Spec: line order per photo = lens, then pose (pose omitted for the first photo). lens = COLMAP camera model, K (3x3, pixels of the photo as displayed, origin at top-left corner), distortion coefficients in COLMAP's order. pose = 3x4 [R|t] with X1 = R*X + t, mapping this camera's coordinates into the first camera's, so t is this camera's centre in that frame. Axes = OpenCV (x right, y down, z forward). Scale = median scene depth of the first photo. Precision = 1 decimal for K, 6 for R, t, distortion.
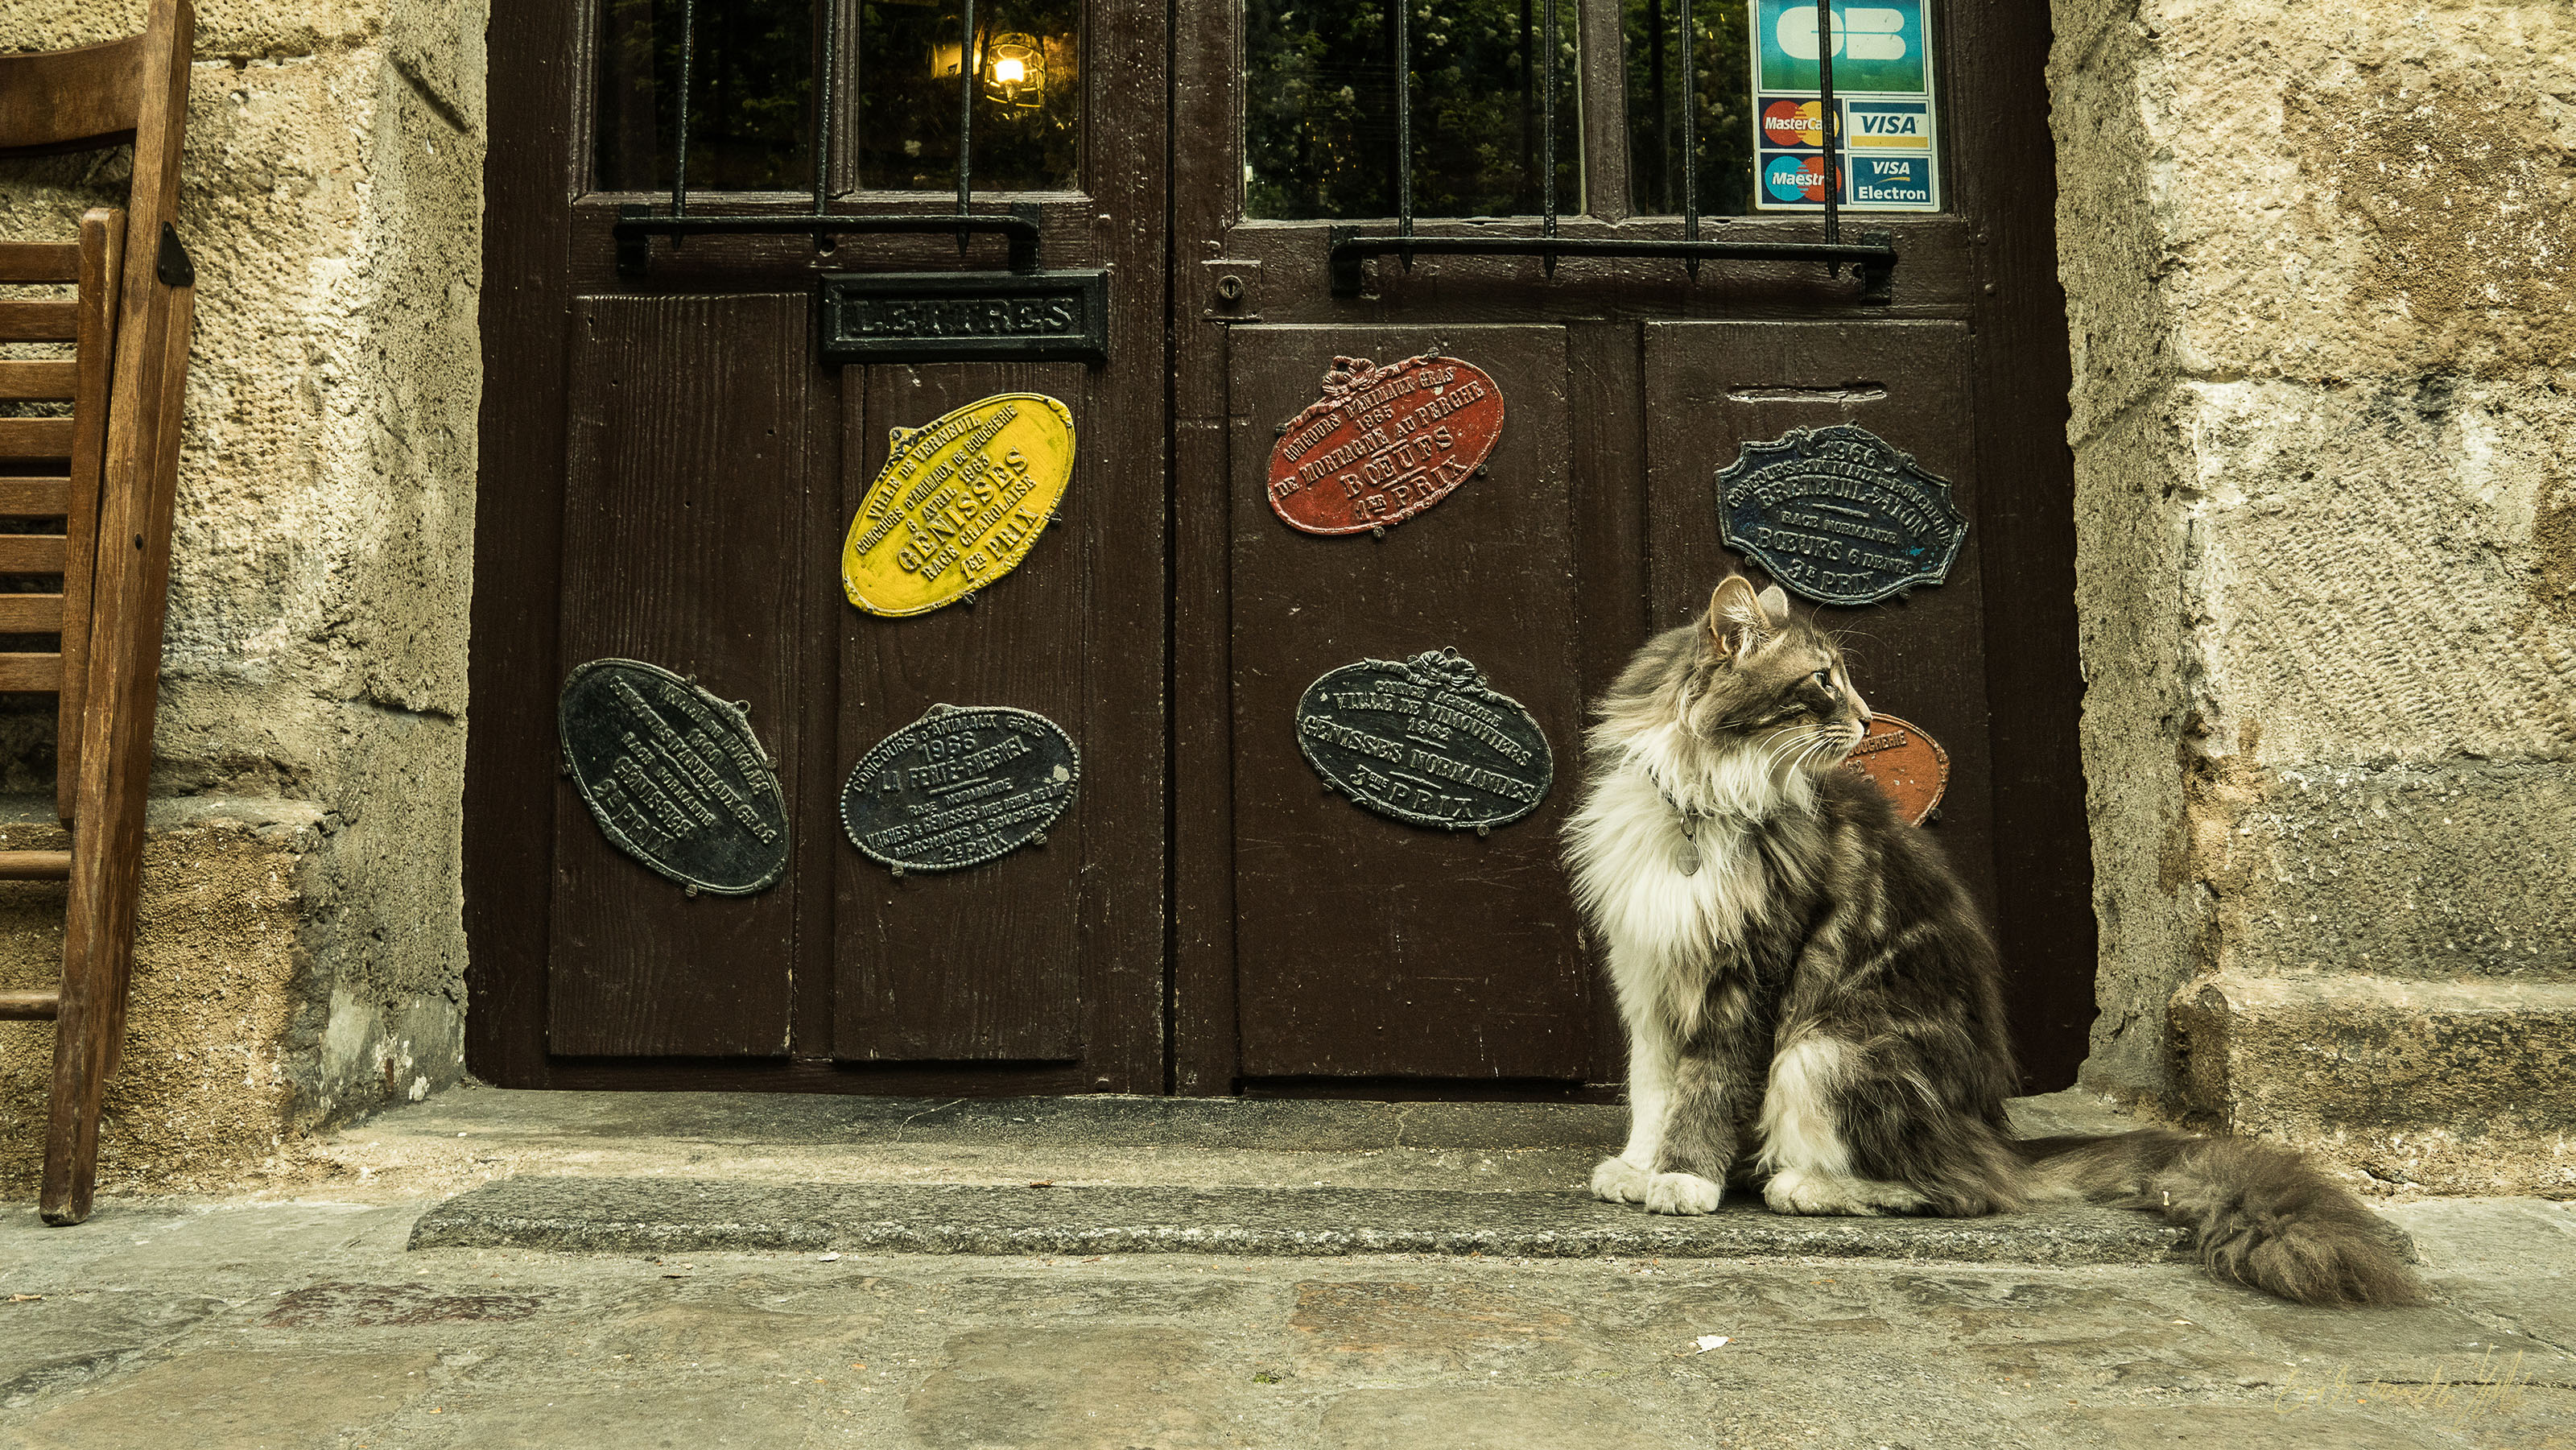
lens RADIAL K [[2067.1, 0, 1286.6], [0, 2067.1, 713.1], [0, 0, 1]] dist [-0.046429, 0.008479]
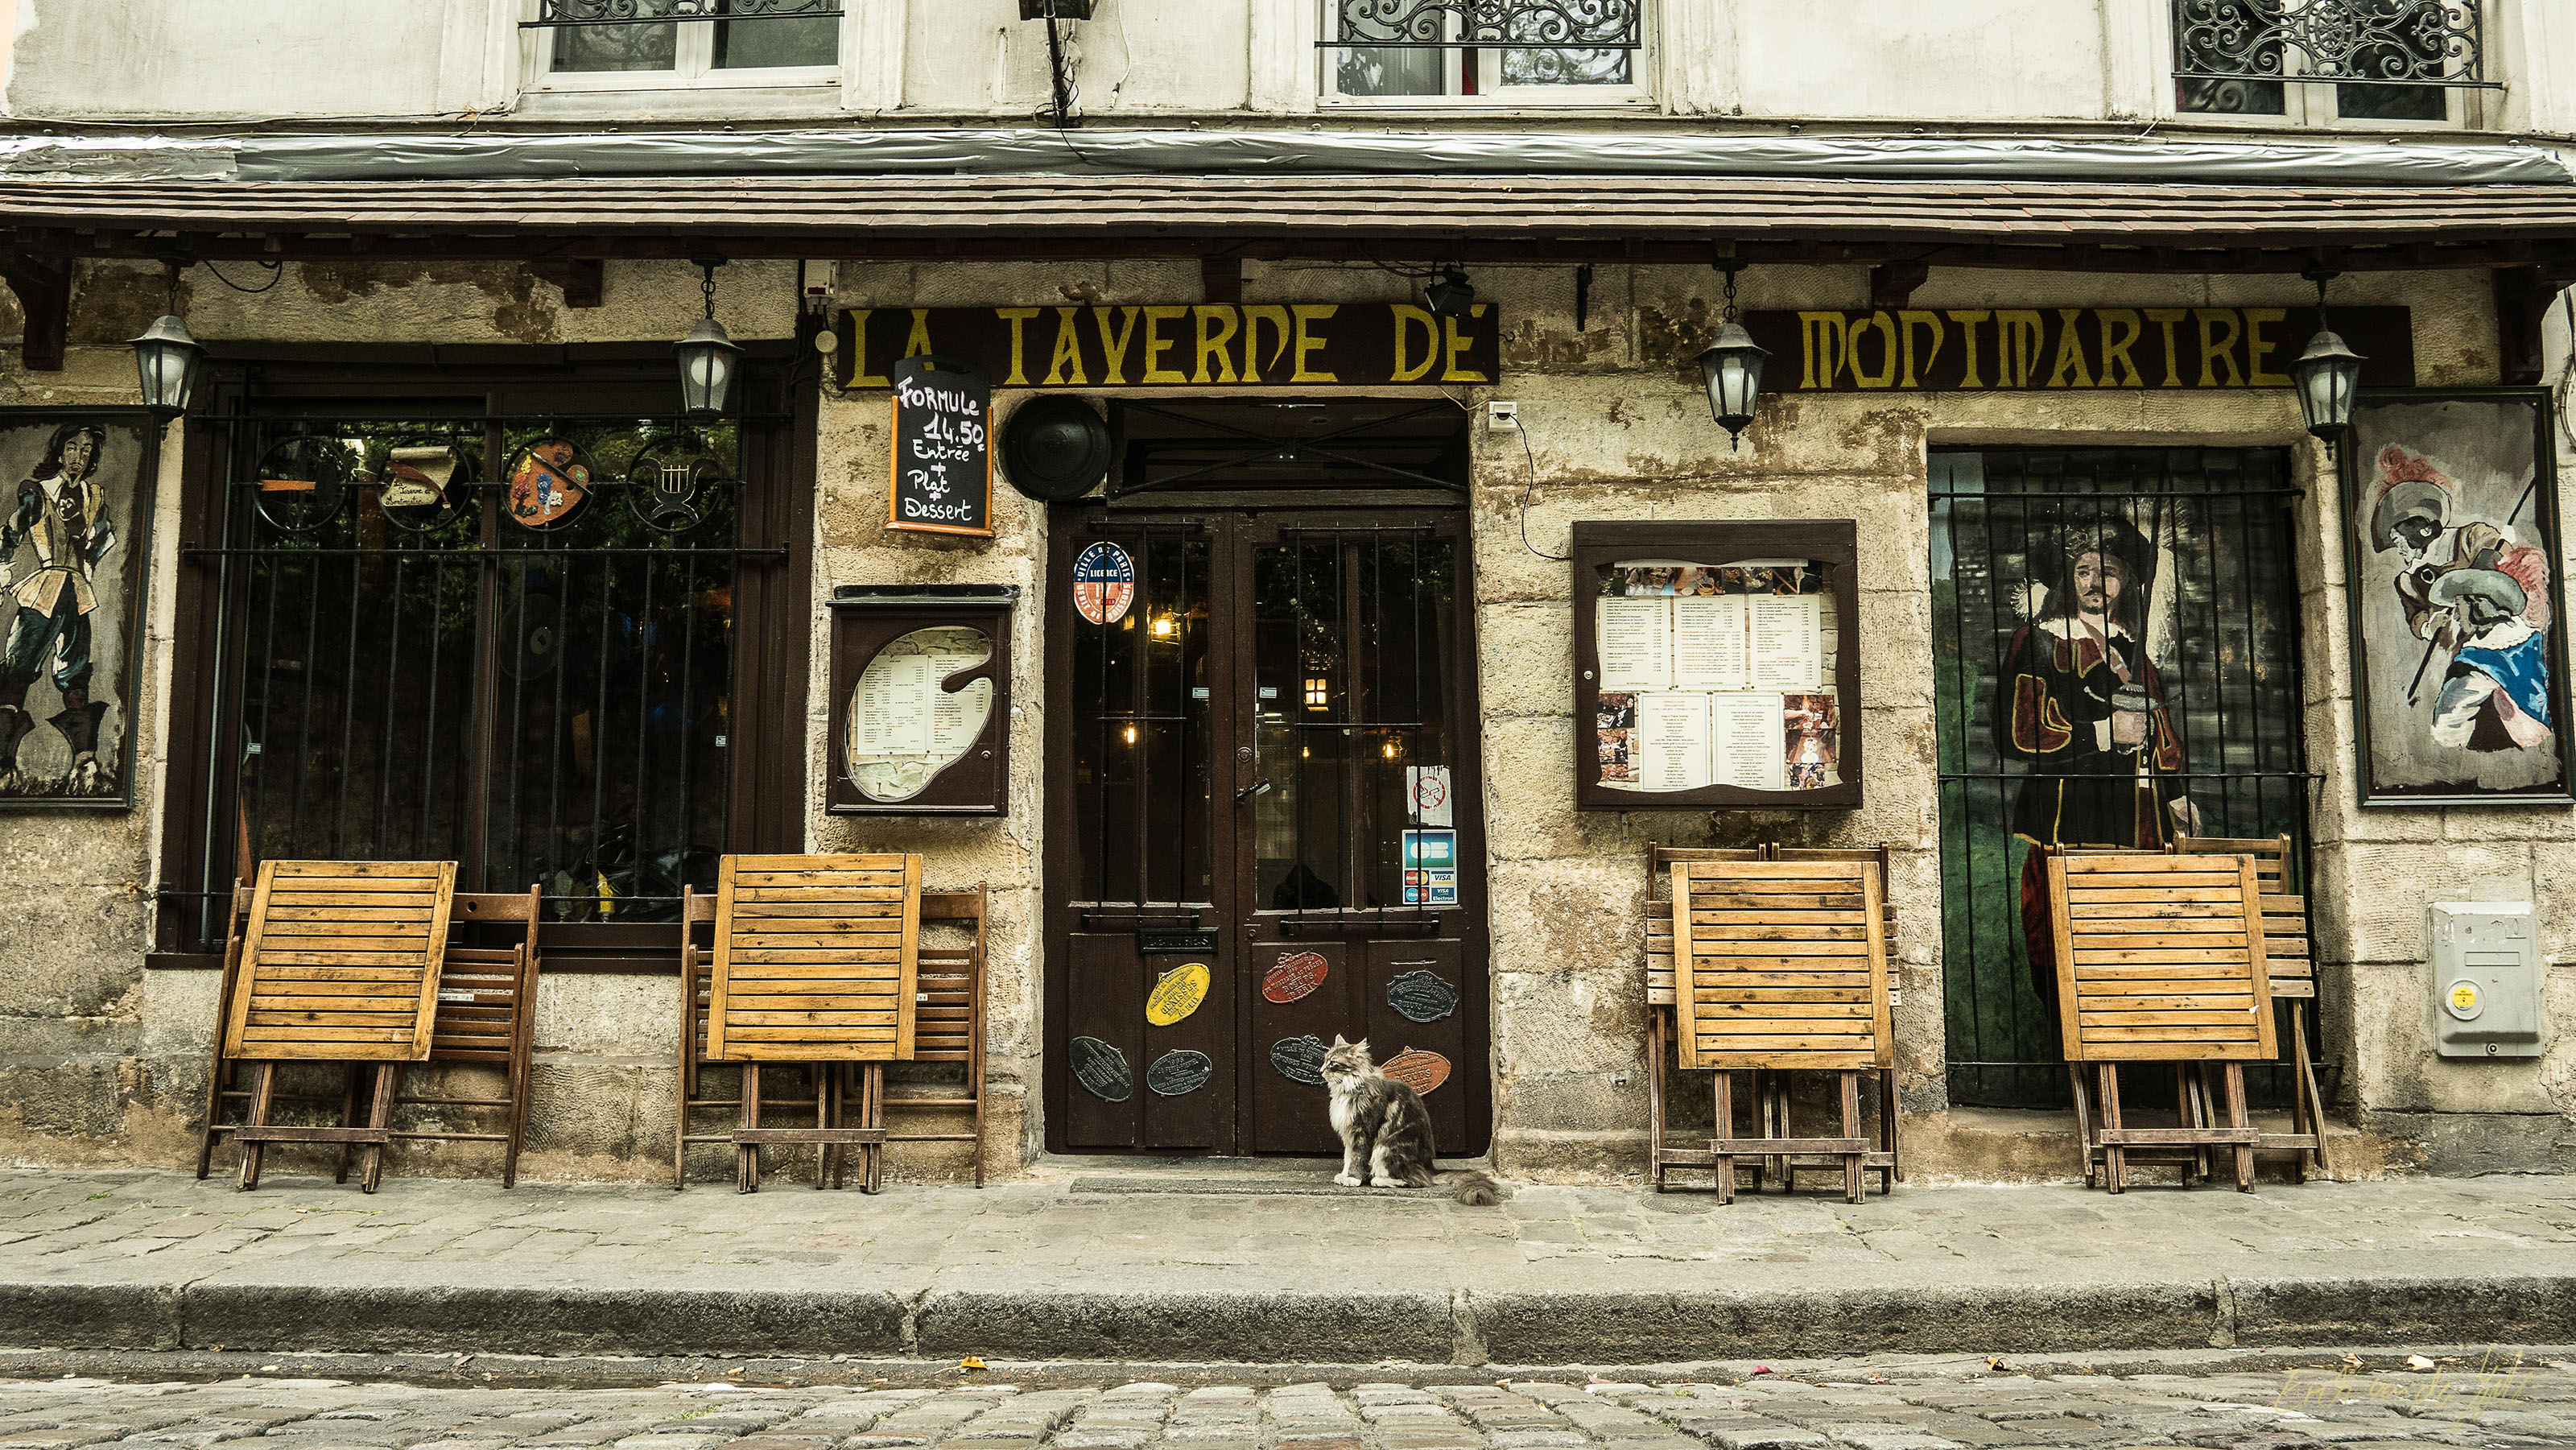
lens RADIAL K [[2067.1, 0, 1288.6], [0, 2067.1, 737.1], [0, 0, 1]] dist [-0.046429, 0.008479]
pose [[0.999008, -0.004676, -0.044287, 0.220936], [0.004815, 0.999984, 0.003016, -0.623625], [0.044272, -0.003226, 0.999014, -2.903397]]
